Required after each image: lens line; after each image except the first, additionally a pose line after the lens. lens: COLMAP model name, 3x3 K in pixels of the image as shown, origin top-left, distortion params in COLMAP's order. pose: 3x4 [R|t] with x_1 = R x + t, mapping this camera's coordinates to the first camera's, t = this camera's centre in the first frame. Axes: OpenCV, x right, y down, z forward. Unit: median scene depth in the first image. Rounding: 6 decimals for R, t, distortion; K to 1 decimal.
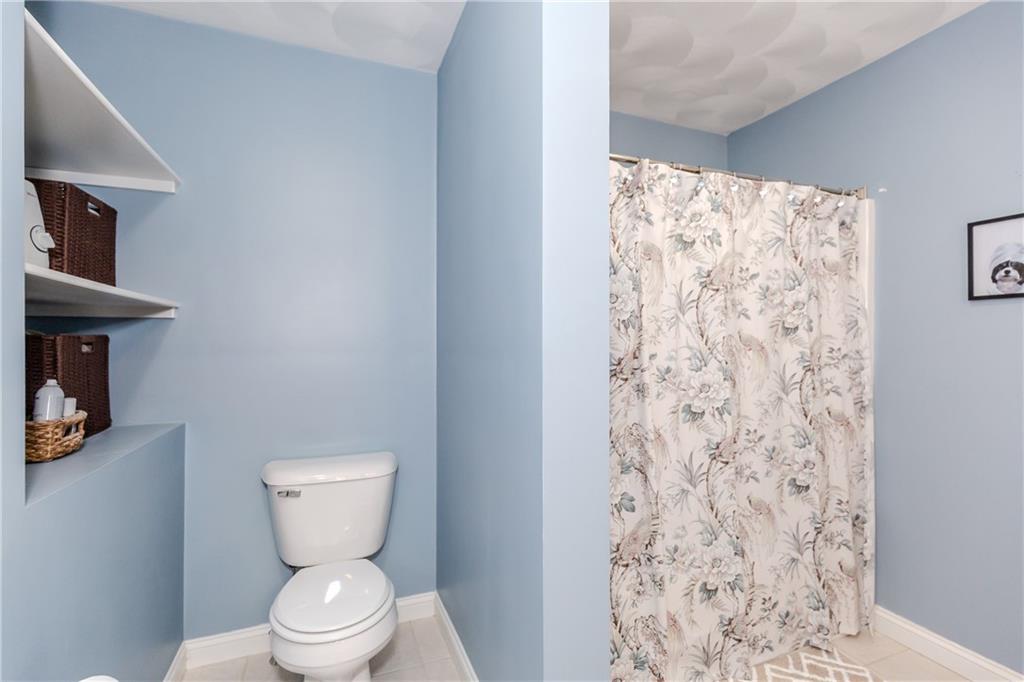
lens RADIAL K [[461.6, 0, 508.6], [0, 461.6, 339.9], [0, 0, 1]] dist [0.002483, 0.000615]
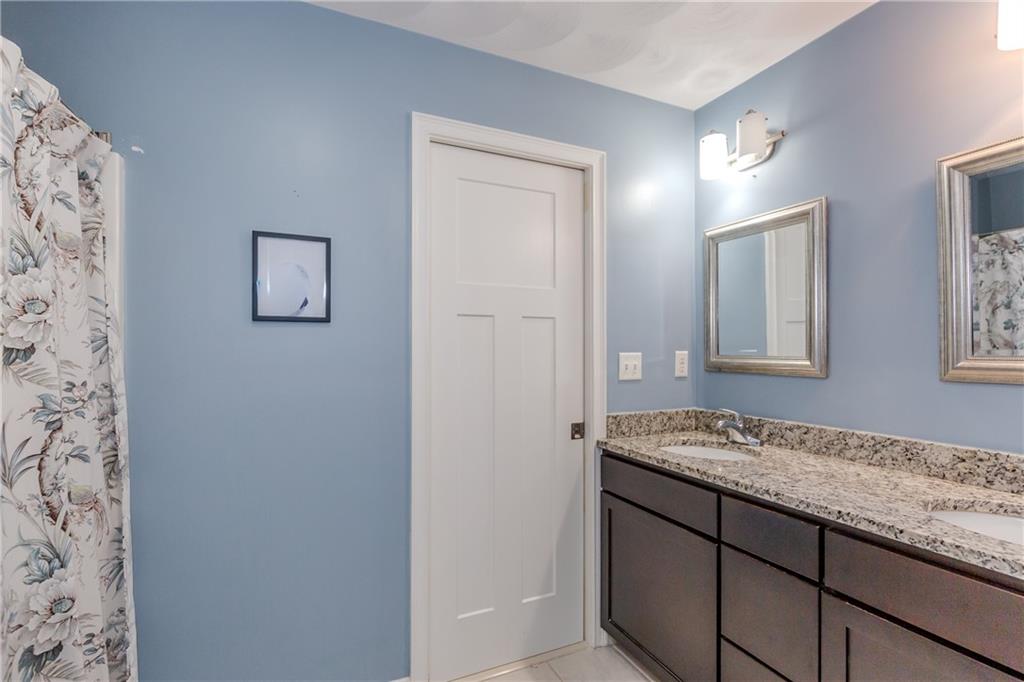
lens RADIAL K [[474.6, 0, 527.7], [0, 474.6, 352.6], [0, 0, 1]] dist [-0.001436, -0.000435]
pose [[-0.065882, -0.003025, 0.997823, 0.062959], [-0.003551, 0.999990, 0.002797, -0.024554], [-0.997821, -0.003359, -0.065892, 0.465434]]
